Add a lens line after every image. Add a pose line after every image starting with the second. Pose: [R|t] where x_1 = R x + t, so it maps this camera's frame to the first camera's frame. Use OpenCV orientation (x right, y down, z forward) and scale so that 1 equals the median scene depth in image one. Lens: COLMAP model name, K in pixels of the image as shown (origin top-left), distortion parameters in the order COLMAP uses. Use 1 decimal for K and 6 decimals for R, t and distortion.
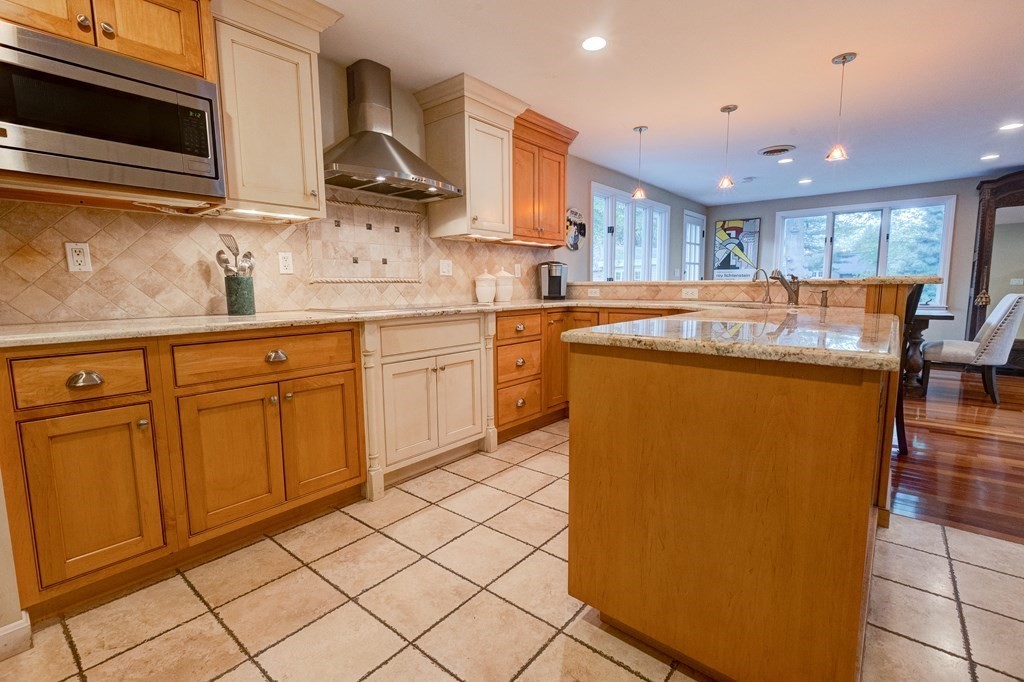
lens RADIAL K [[458.4, 0, 530.8], [0, 458.4, 337.6], [0, 0, 1]] dist [0.004325, 0.000103]
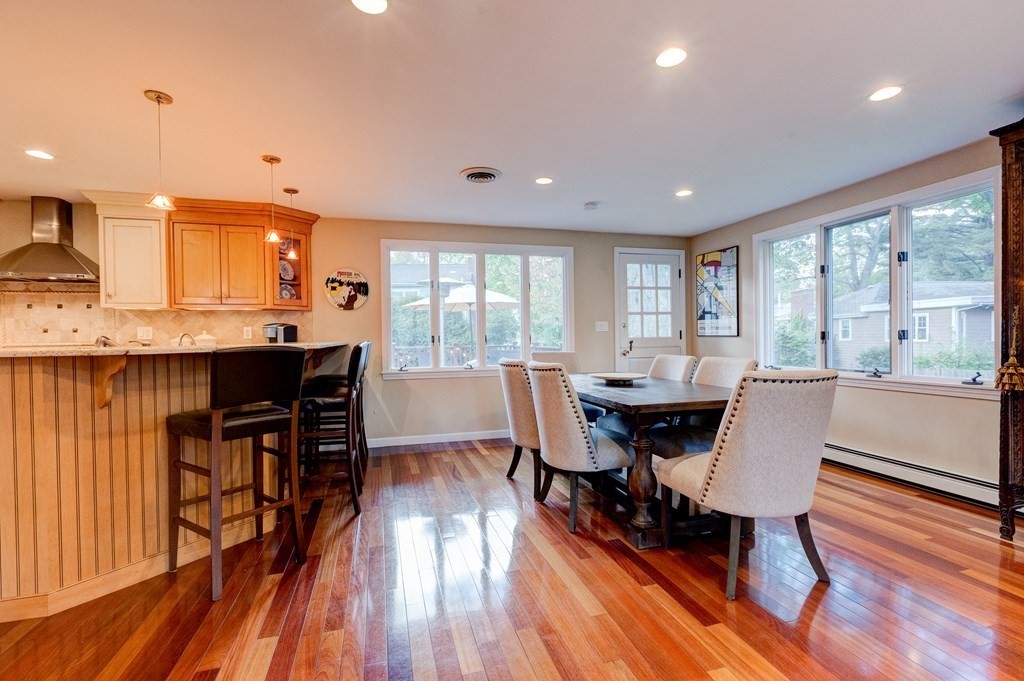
lens RADIAL K [[458.4, 0, 515.8], [0, 458.4, 341.9], [0, 0, 1]] dist [0.004325, 0.000103]
pose [[0.821290, 0.004675, -0.570492, 1.536484], [-0.059189, 0.995269, -0.077053, -0.104873], [0.567433, 0.097049, 0.817680, 0.632672]]
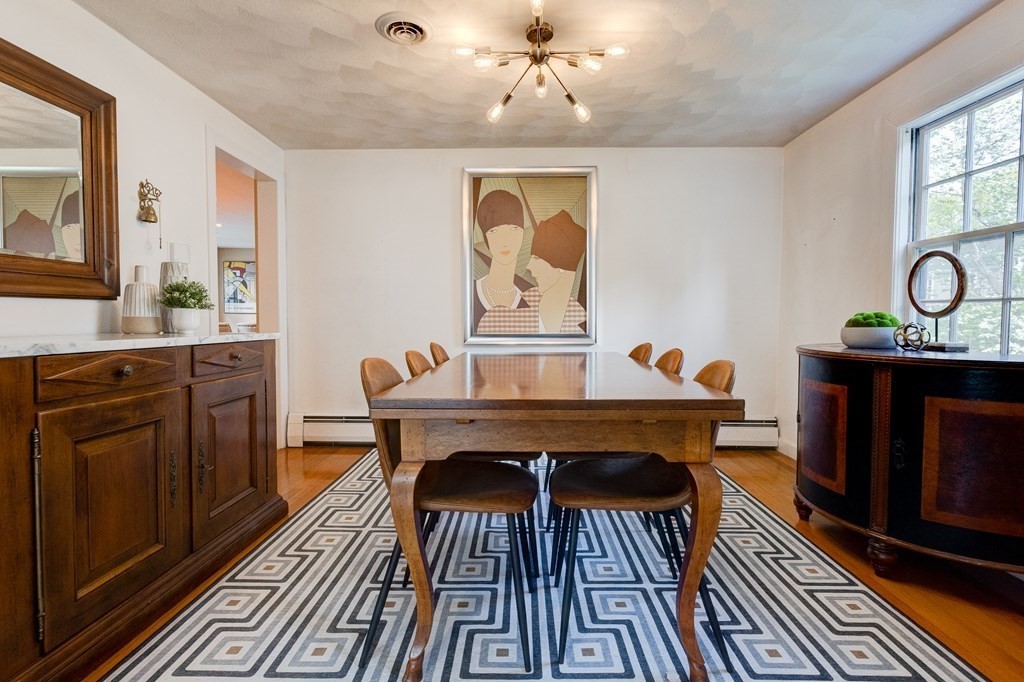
lens RADIAL K [[500.1, 0, 512.9], [0, 500.1, 336.5], [0, 0, 1]] dist [-0.000842, 0.001602]
pose [[0.794121, -0.011988, 0.607642, 0.562028], [0.059990, 0.996469, -0.058740, 0.138284], [-0.604792, 0.083099, 0.792036, -1.105428]]
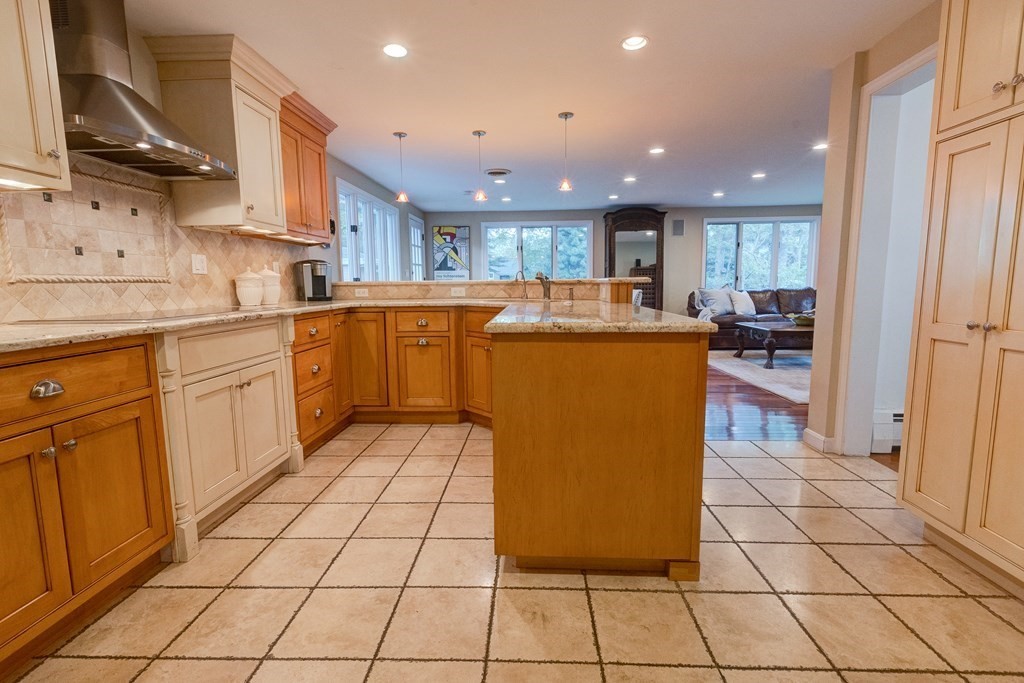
lens RADIAL K [[458.4, 0, 520.3], [0, 458.4, 337.7], [0, 0, 1]] dist [0.004325, 0.000103]
pose [[0.800365, -0.073486, 0.594992, -0.255018], [0.073886, 0.996984, 0.023746, -0.000276], [-0.594942, 0.024956, 0.803381, 0.017375]]
